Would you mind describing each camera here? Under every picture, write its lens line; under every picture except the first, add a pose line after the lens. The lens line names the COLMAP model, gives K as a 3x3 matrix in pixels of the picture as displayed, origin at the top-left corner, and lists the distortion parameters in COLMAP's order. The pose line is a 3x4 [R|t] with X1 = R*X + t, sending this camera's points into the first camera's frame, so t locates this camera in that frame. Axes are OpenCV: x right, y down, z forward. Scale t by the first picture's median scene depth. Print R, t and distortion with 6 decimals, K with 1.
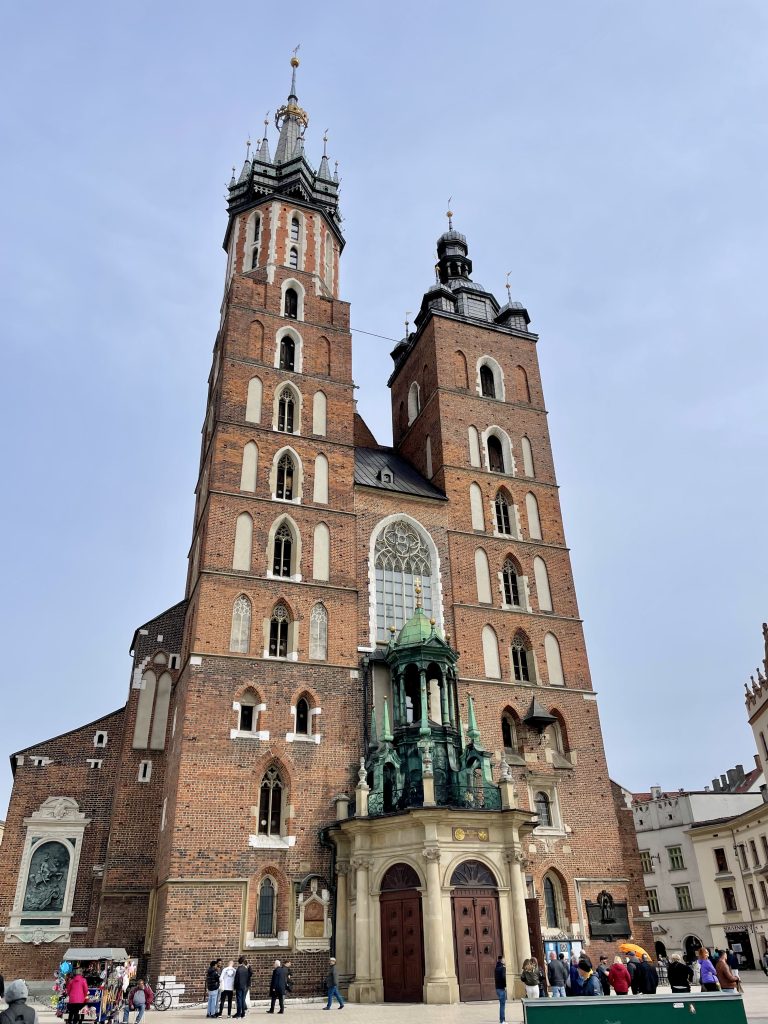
lens RADIAL K [[773.0, 0, 384.0], [0, 773.0, 512.0], [0, 0, 1]] dist [0.121107, -0.157717]
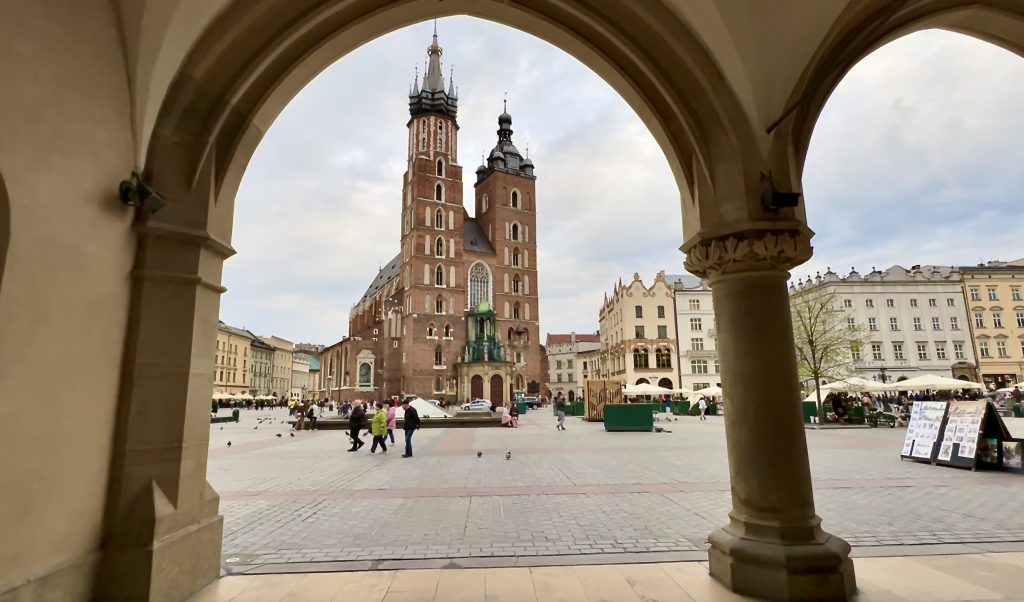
lens RADIAL K [[522.6, 0, 512.0], [0, 522.6, 301.0], [0, 0, 1]] dist [0.001247, 0.000037]
pose [[0.988806, 0.038592, 0.144128, -0.131871], [-0.083811, 0.942840, 0.322535, -0.489582], [-0.123442, -0.331005, 0.935520, -0.858766]]
